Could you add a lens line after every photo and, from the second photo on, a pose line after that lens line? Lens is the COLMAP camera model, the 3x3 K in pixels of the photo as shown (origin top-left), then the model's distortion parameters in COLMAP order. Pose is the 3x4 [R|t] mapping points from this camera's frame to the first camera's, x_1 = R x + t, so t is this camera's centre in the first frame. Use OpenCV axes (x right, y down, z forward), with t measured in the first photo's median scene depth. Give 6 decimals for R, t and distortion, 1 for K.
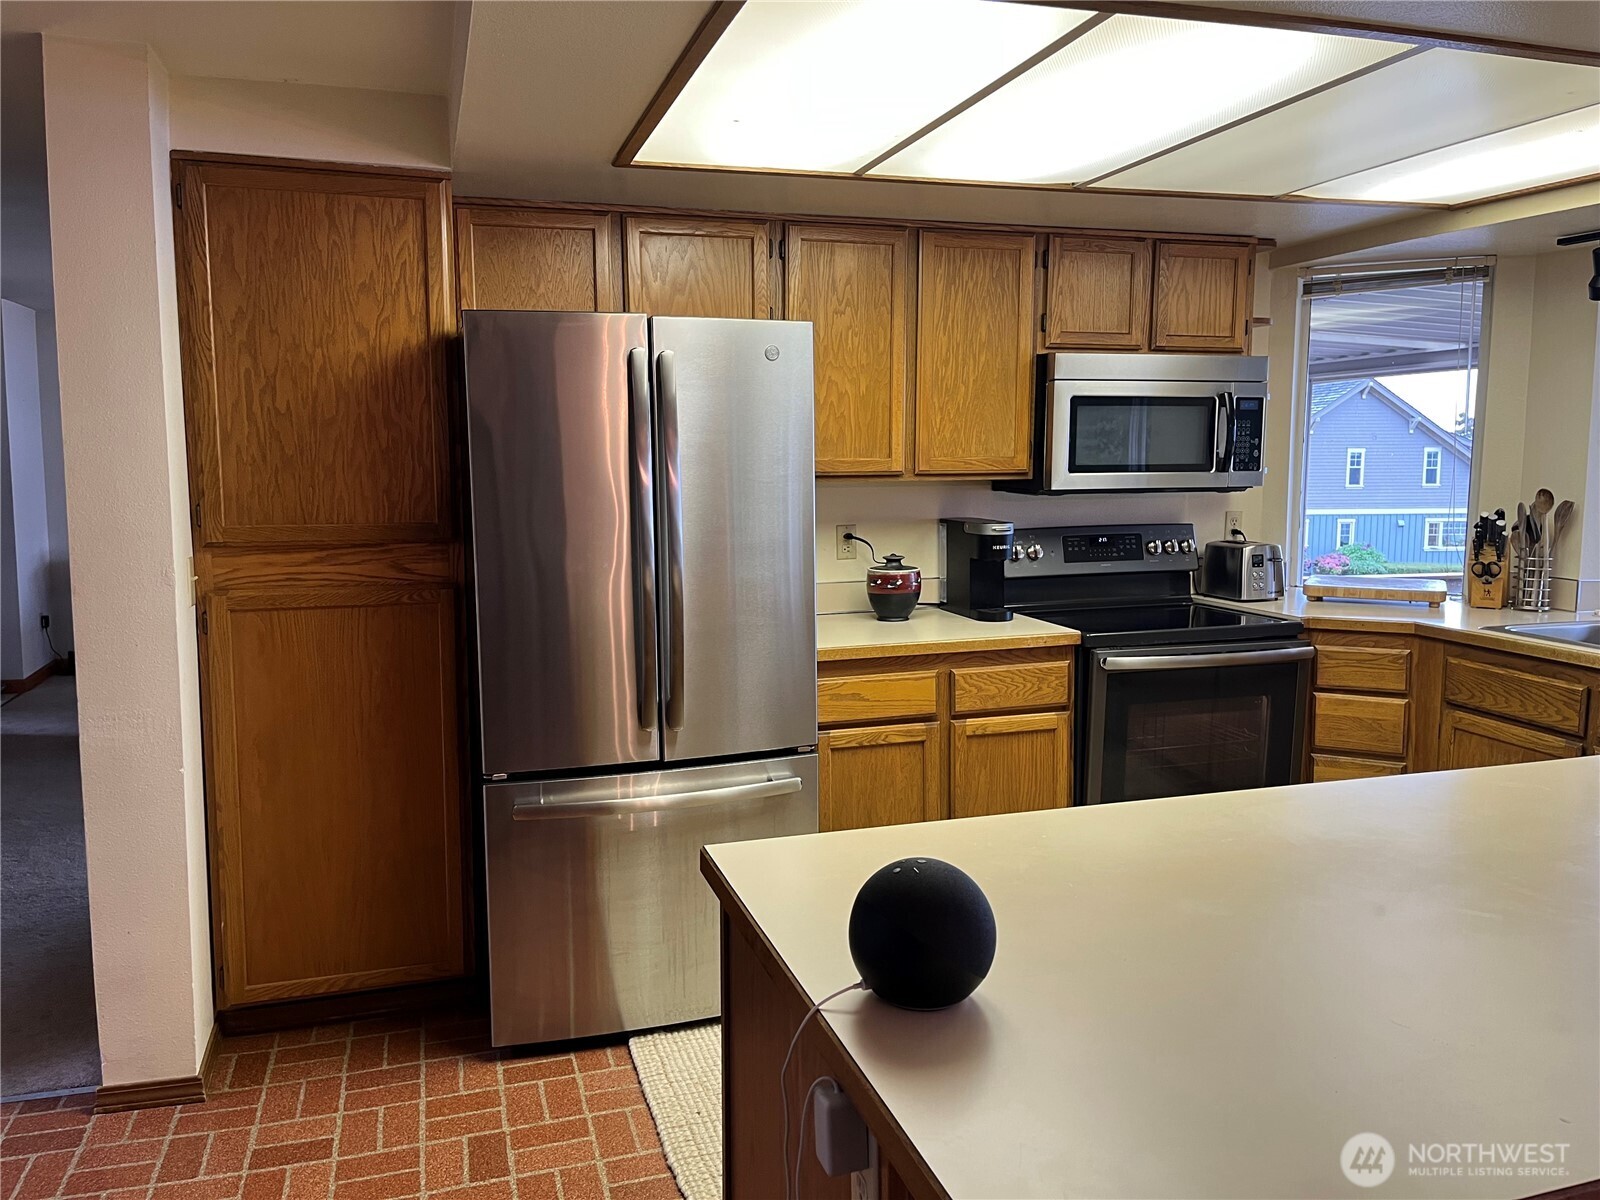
lens RADIAL K [[1223.3, 0, 803.0], [0, 1223.3, 598.2], [0, 0, 1]] dist [0.062059, -0.064079]
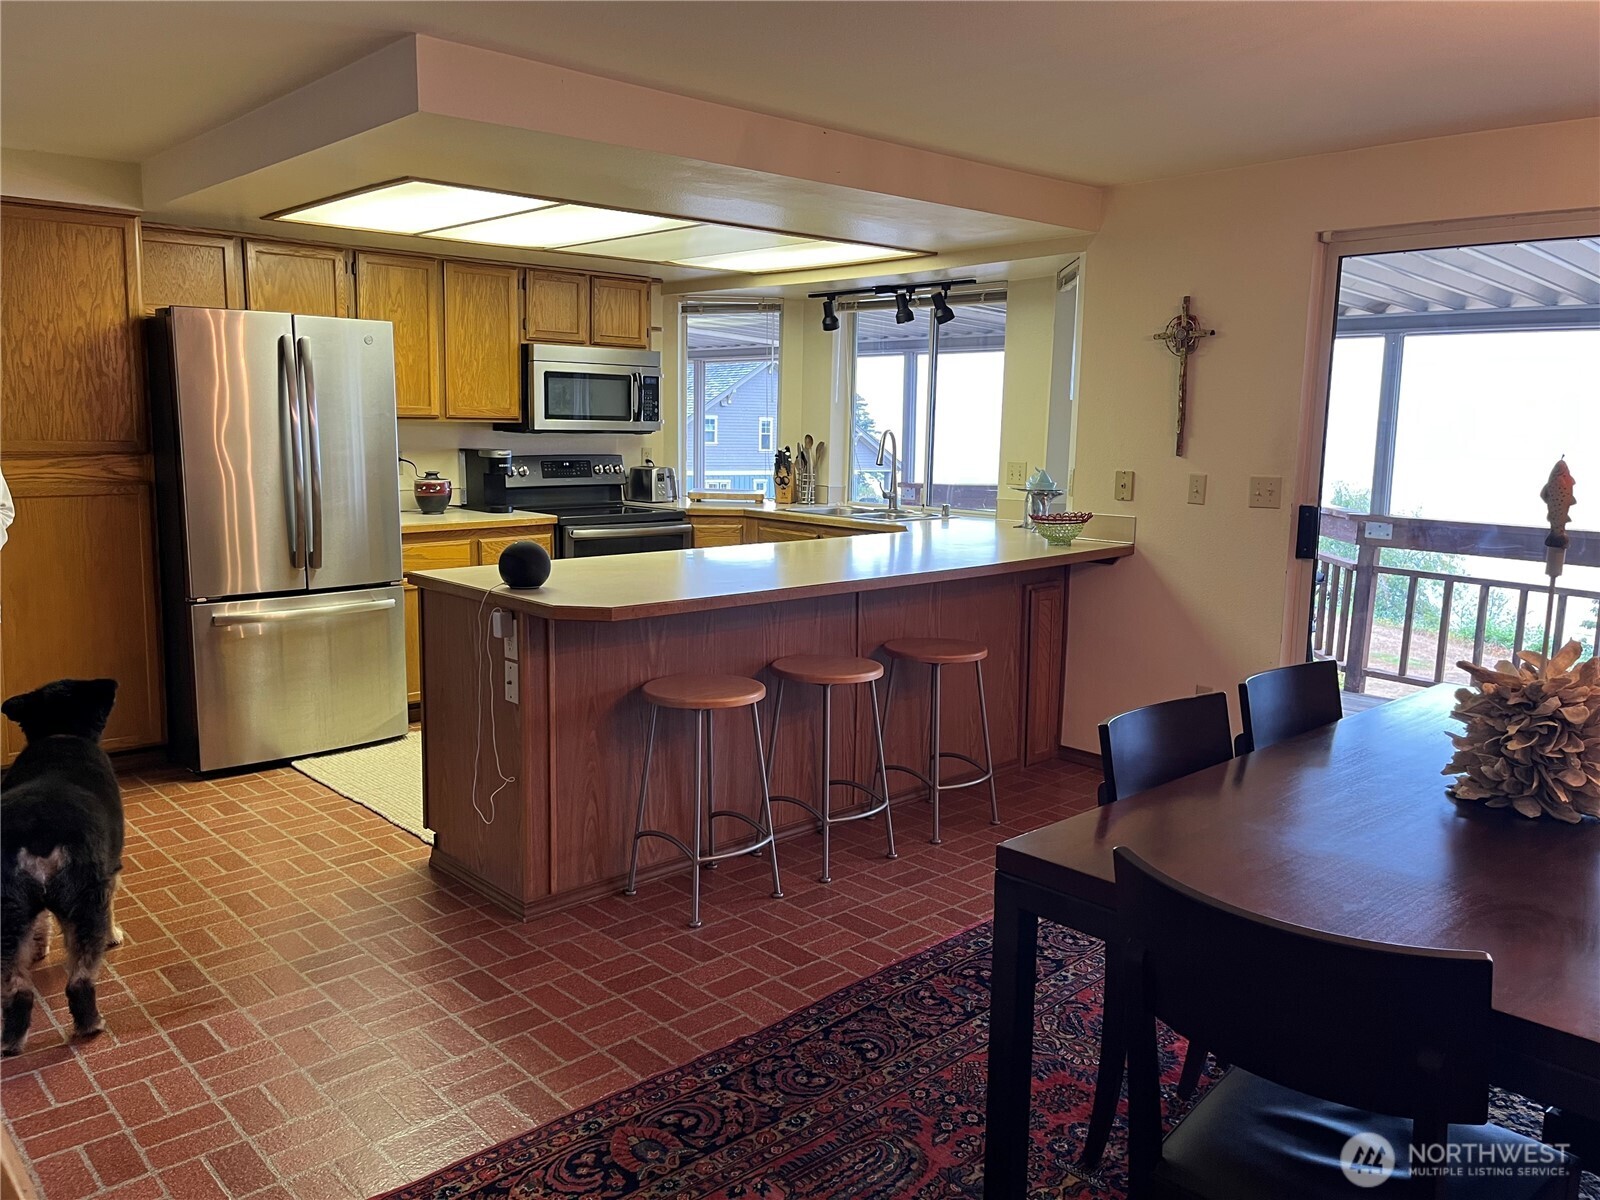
lens RADIAL K [[1223.3, 0, 803.0], [0, 1223.3, 598.2], [0, 0, 1]] dist [0.062059, -0.064079]
pose [[0.903781, -0.043371, 0.425792, -0.170159], [0.030122, 0.998831, 0.037806, 0.080014], [-0.426934, -0.021342, 0.904031, -0.593324]]
